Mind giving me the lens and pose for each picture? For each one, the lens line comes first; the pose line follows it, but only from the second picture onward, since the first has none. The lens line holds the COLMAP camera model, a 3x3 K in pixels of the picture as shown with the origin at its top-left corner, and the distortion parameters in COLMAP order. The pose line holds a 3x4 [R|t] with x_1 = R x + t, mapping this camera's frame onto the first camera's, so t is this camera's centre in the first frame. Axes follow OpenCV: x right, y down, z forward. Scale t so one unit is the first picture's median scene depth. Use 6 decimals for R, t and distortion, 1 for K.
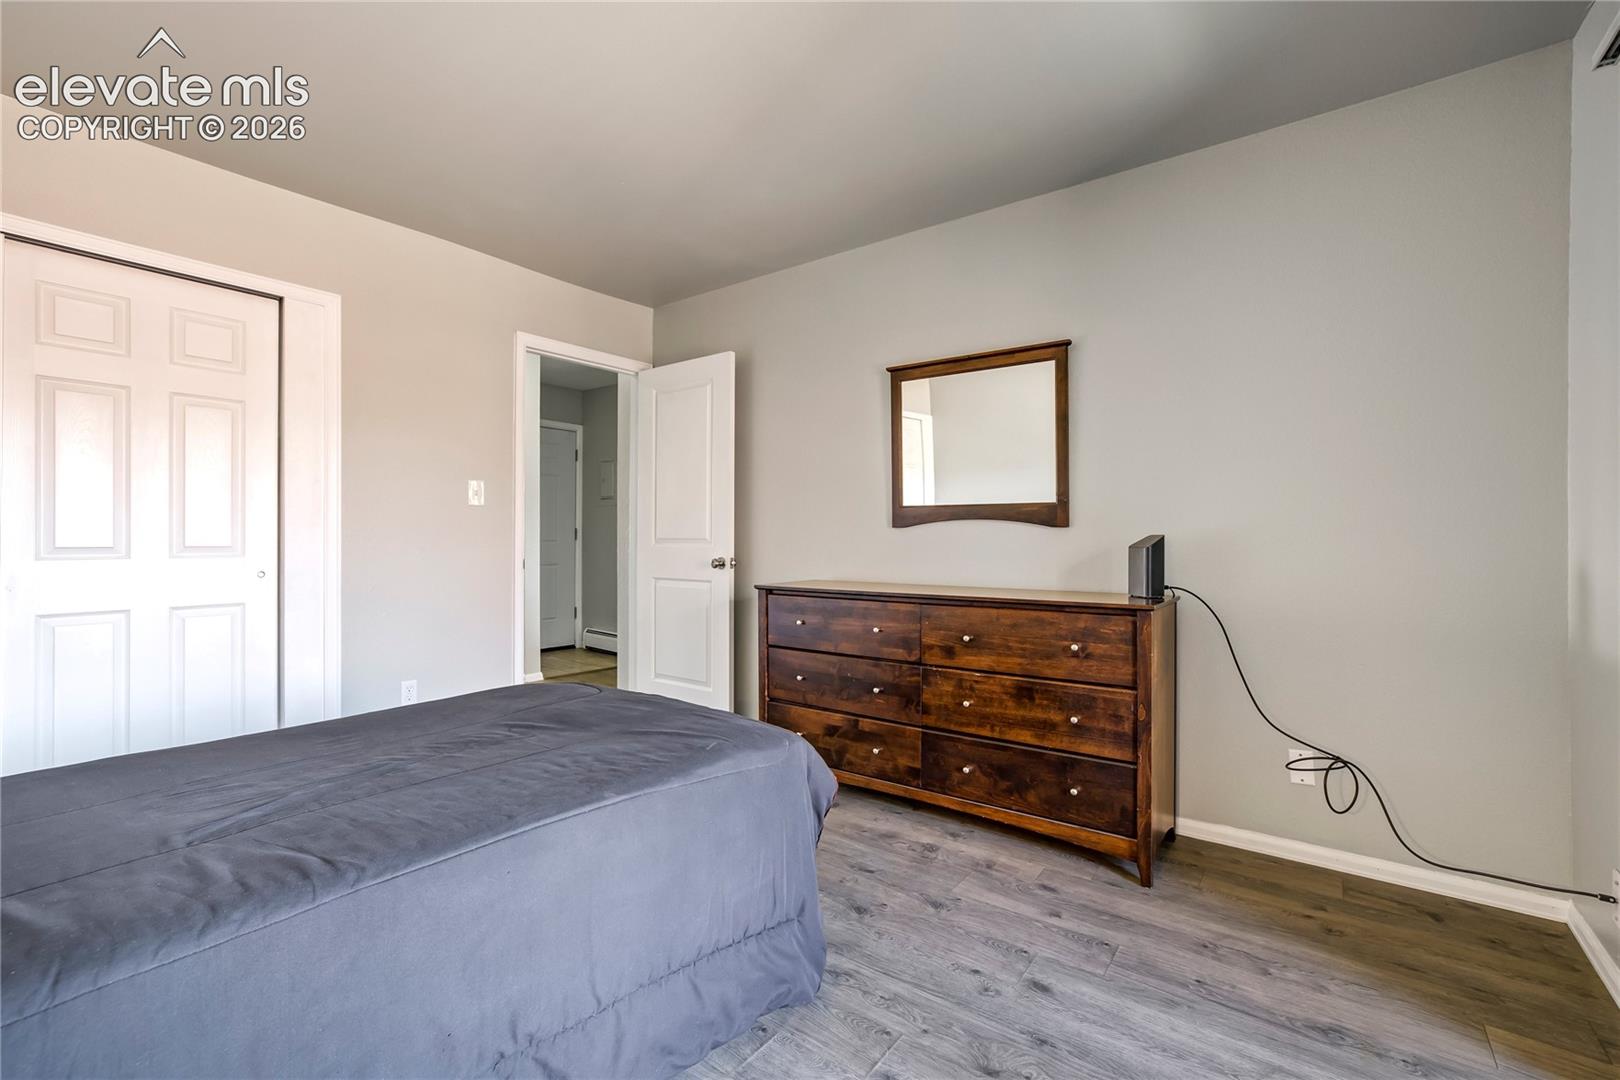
lens RADIAL K [[707.5, 0, 812.4], [0, 707.5, 534.6], [0, 0, 1]] dist [-0.024587, 0.011750]
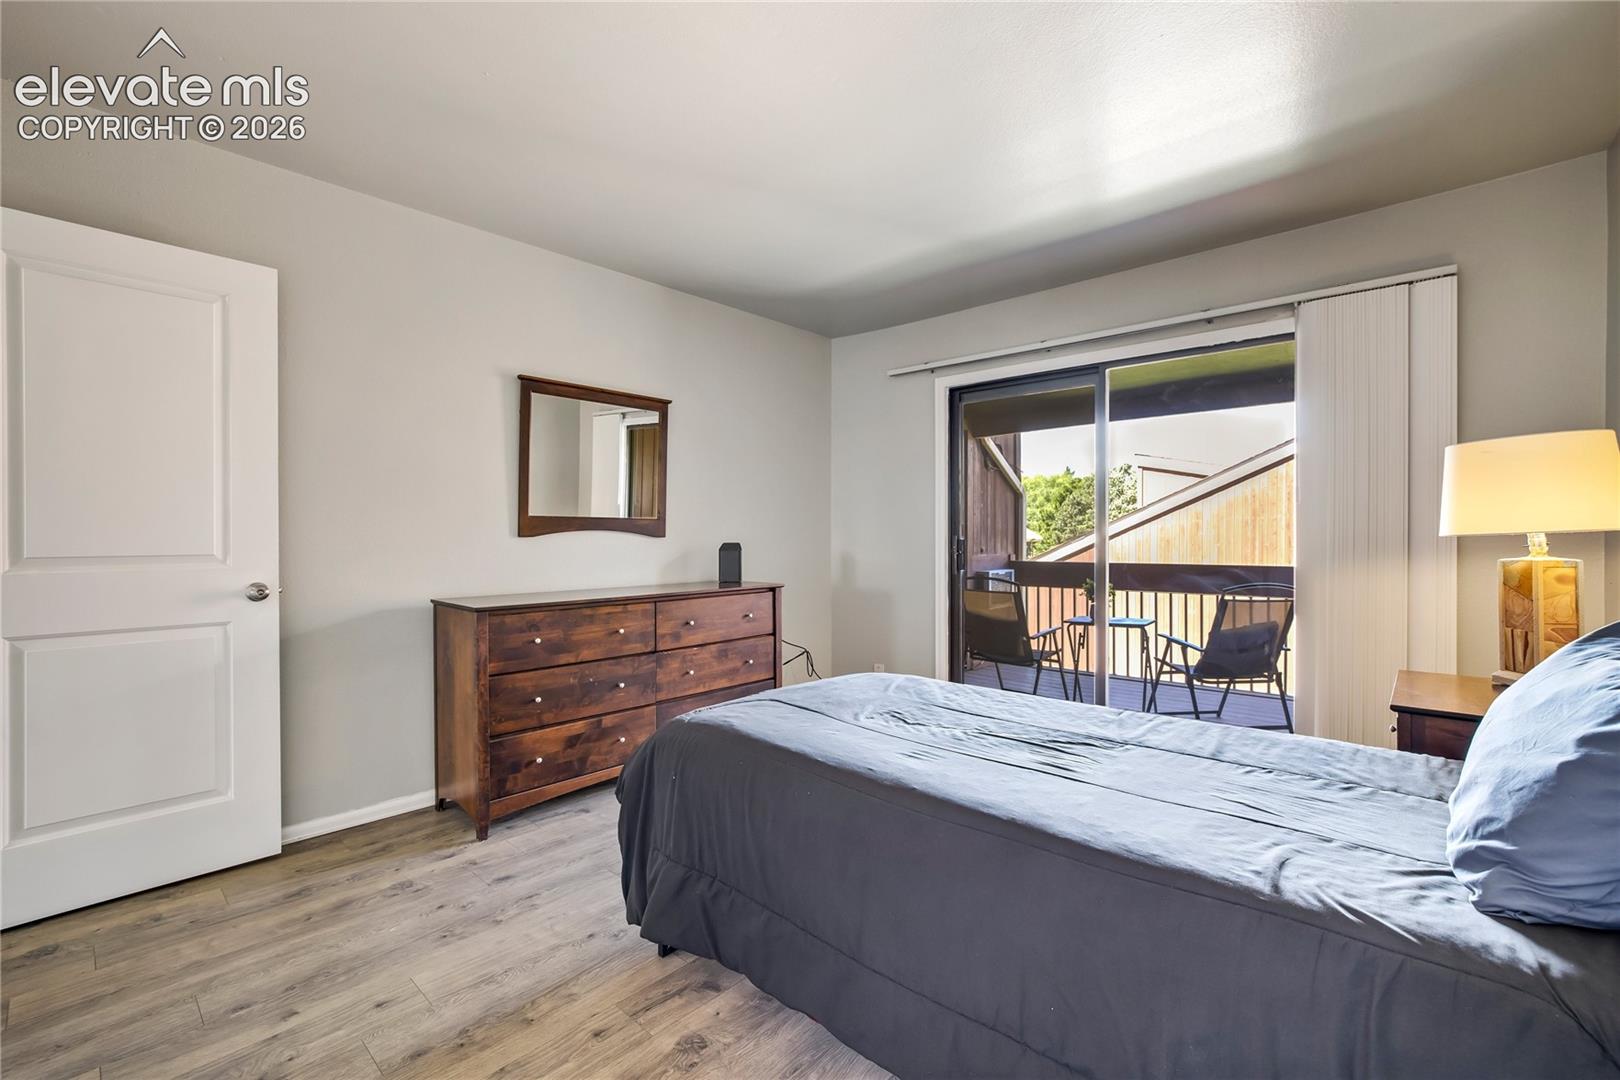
lens RADIAL K [[707.5, 0, 822.9], [0, 707.5, 539.1], [0, 0, 1]] dist [-0.024587, 0.011750]
pose [[0.091899, -0.005396, 0.995754, -0.945876], [0.003816, 0.999980, 0.005067, -0.012758], [-0.995761, 0.003334, 0.091918, 0.562784]]
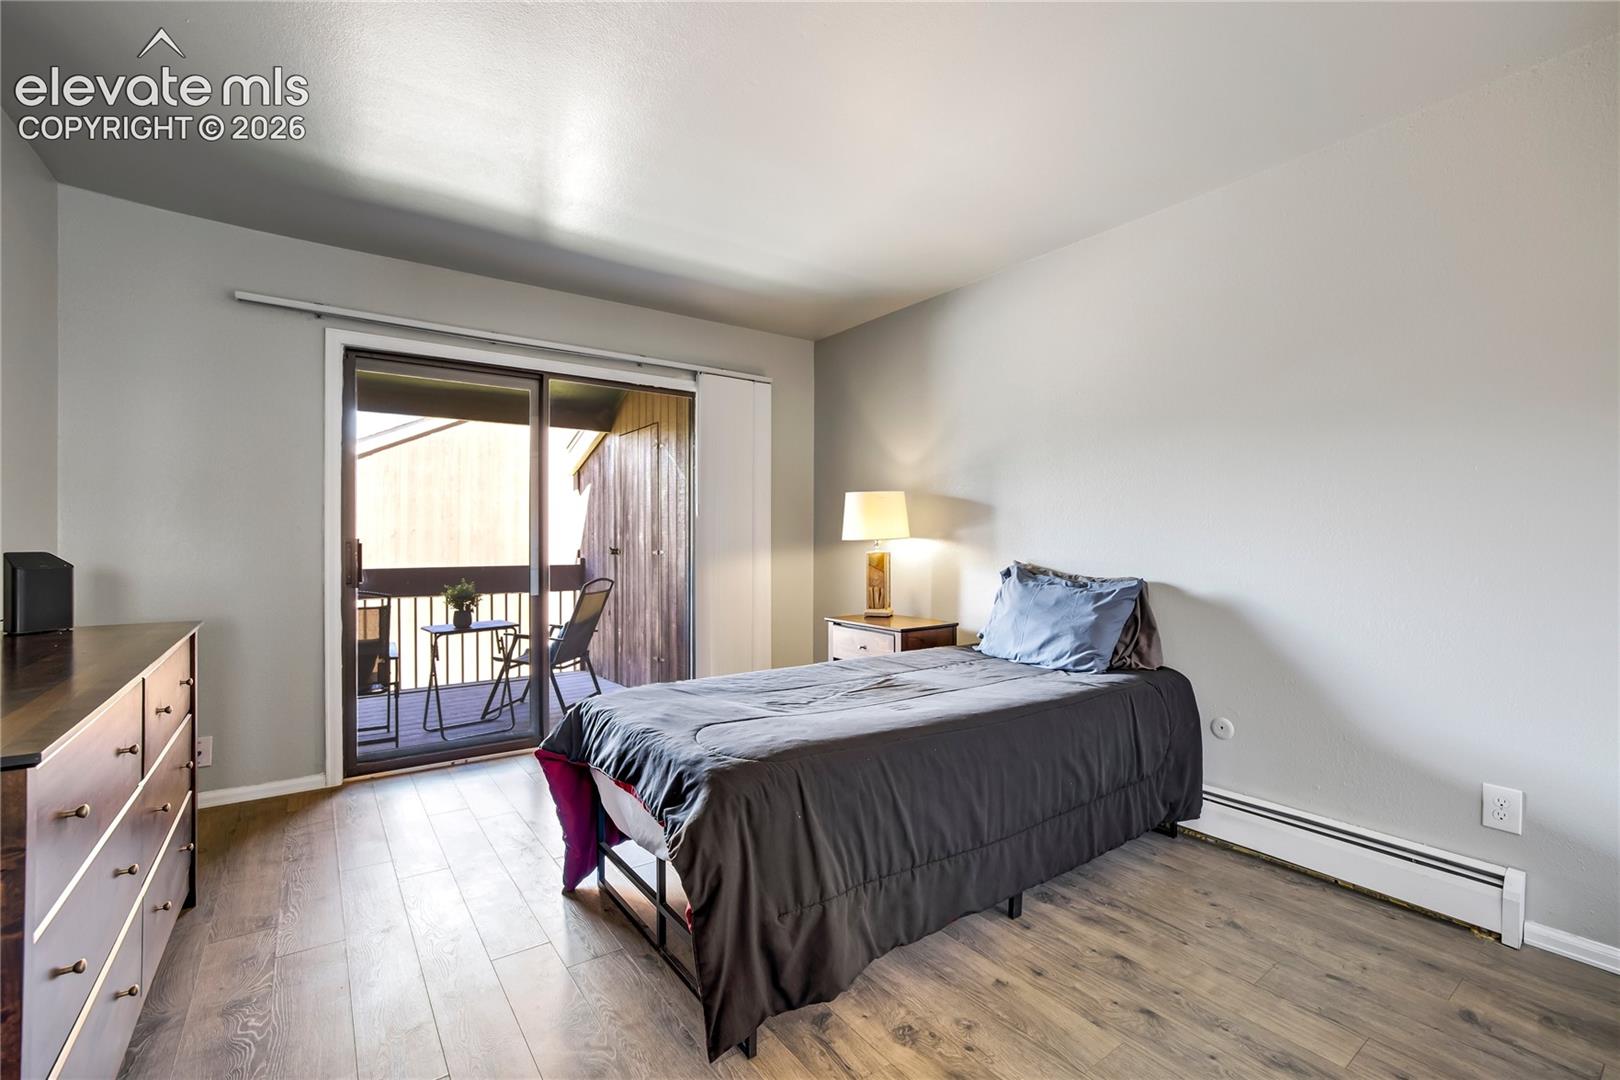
lens RADIAL K [[707.5, 0, 819.8], [0, 707.5, 533.5], [0, 0, 1]] dist [-0.024587, 0.011750]
pose [[-0.957554, -0.001128, 0.288252, -0.508112], [-0.002383, 0.999989, -0.004004, -0.016938], [-0.288244, -0.004521, -0.957546, 1.277803]]
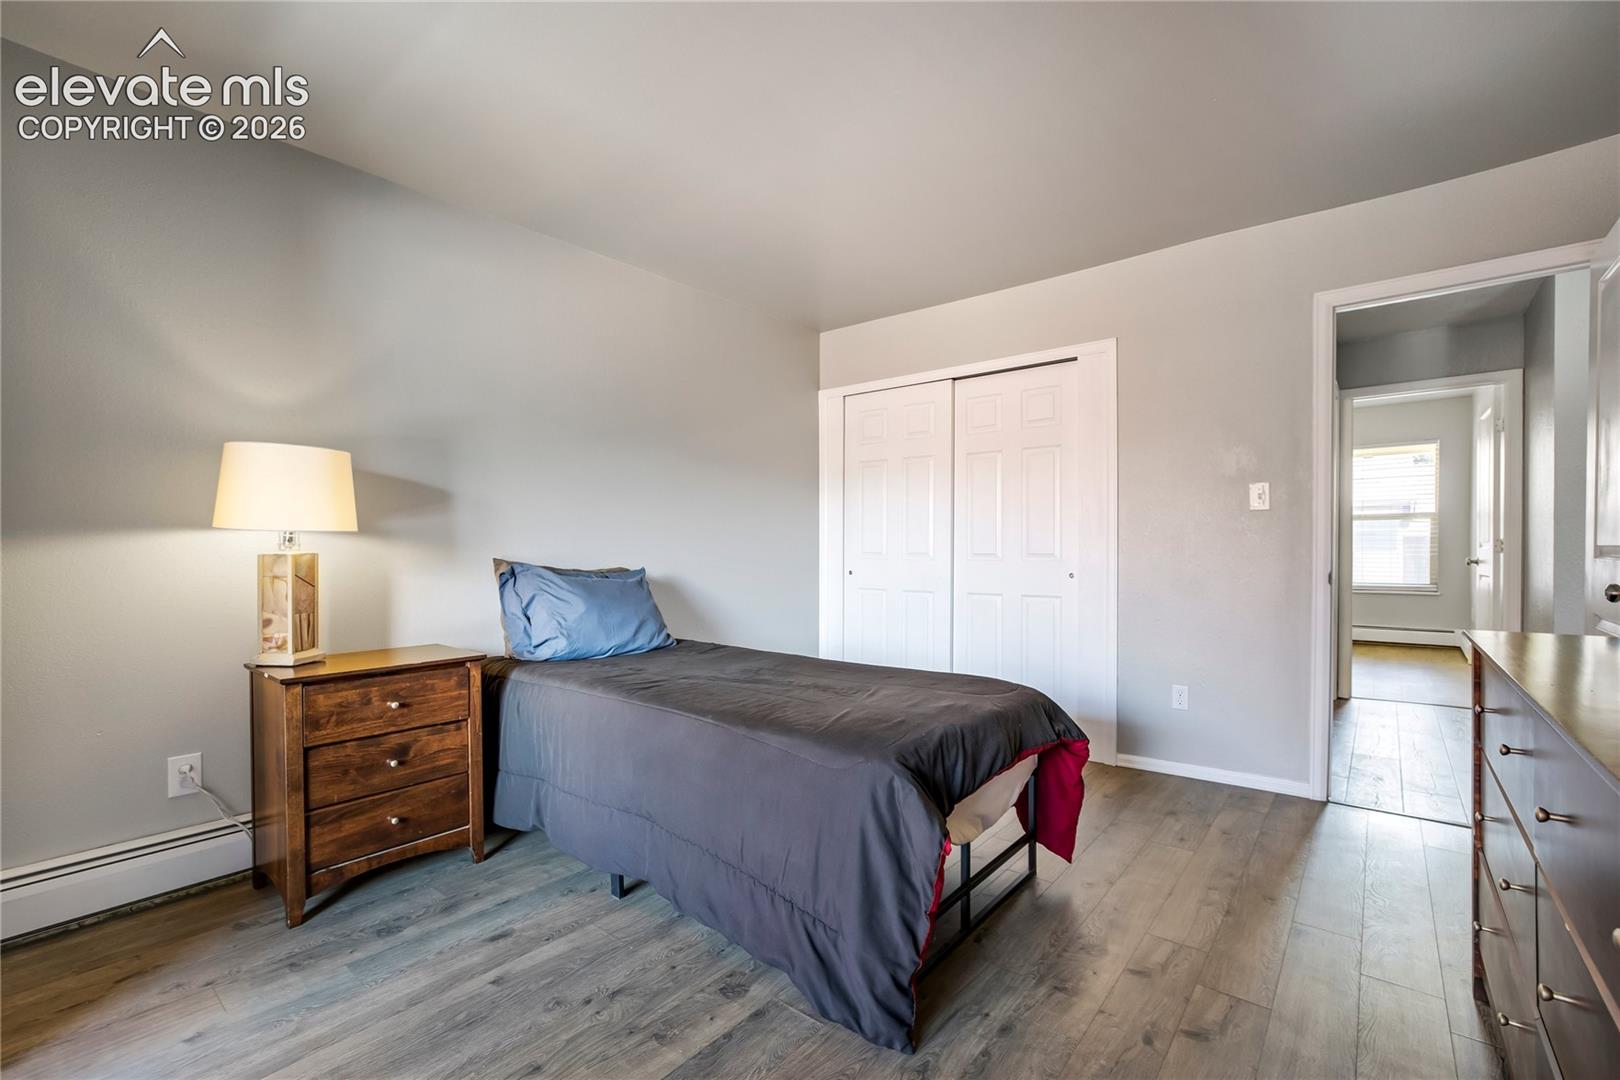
lens RADIAL K [[707.5, 0, 815.2], [0, 707.5, 550.0], [0, 0, 1]] dist [-0.024587, 0.011750]
pose [[-0.049189, 0.006410, -0.998769, 0.518040], [-0.000014, 0.999979, 0.006419, 0.003954], [0.998790, 0.000330, -0.049188, 0.566769]]
